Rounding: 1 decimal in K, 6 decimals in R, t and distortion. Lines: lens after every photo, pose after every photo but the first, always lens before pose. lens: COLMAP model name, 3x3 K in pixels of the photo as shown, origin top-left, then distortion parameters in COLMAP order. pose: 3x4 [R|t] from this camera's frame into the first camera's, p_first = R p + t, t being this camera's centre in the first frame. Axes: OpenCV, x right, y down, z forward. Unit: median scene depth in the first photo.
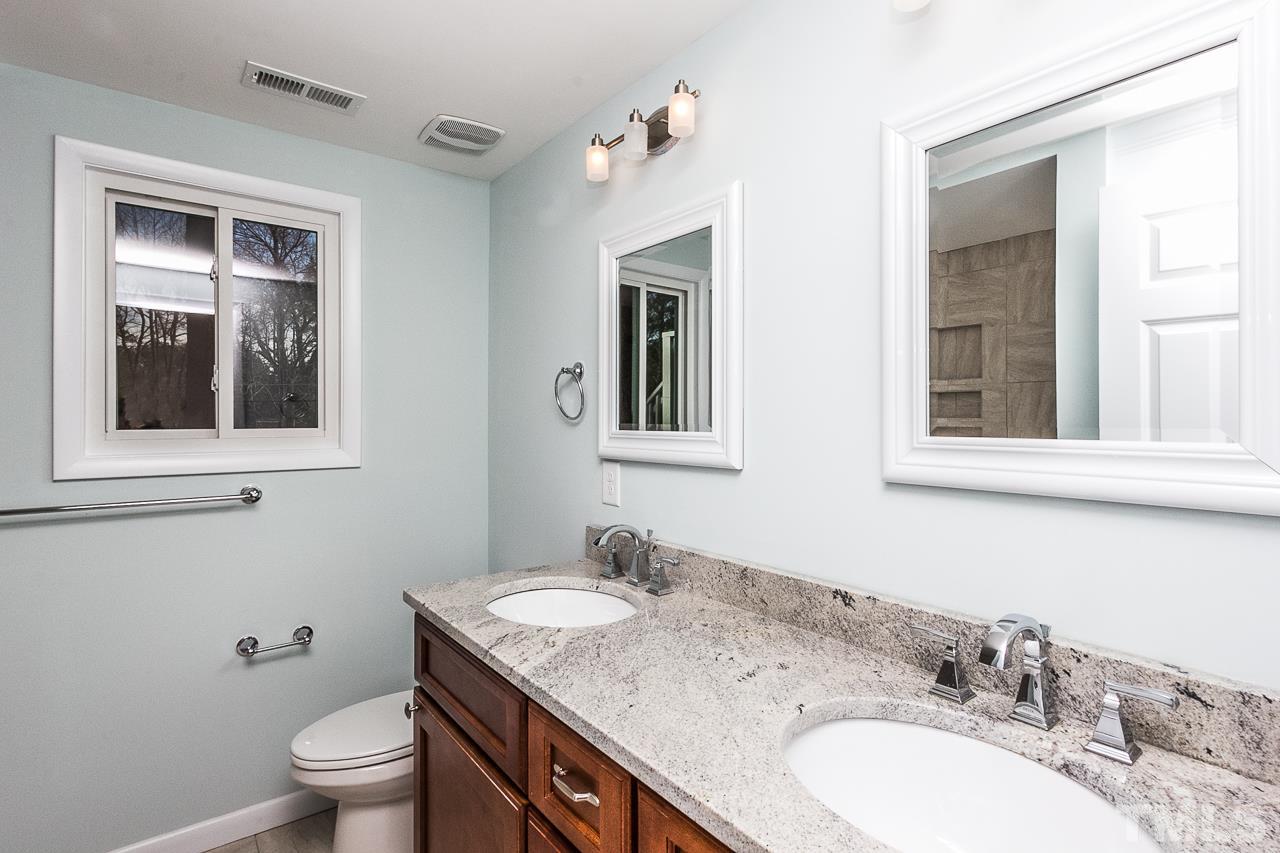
lens RADIAL K [[617.3, 0, 640.0], [0, 617.3, 426.5], [0, 0, 1]] dist [0.000323, -0.000206]
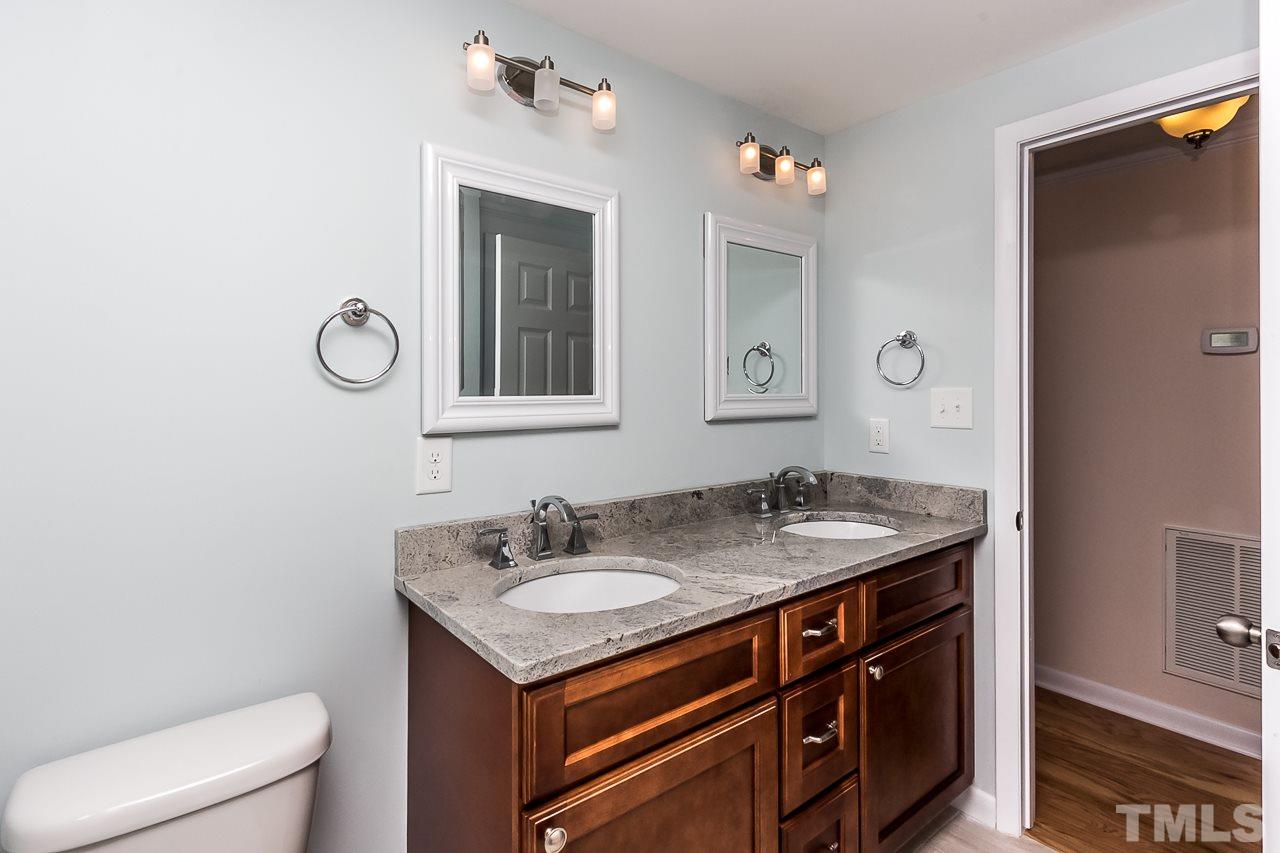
lens RADIAL K [[622.4, 0, 640.7], [0, 622.4, 383.8], [0, 0, 1]] dist [-0.000594, -0.000092]
pose [[-0.024981, 0.004238, 0.999679, -1.122625], [0.001471, 0.999990, -0.004203, -0.008197], [-0.999687, 0.001366, -0.024987, 1.019291]]
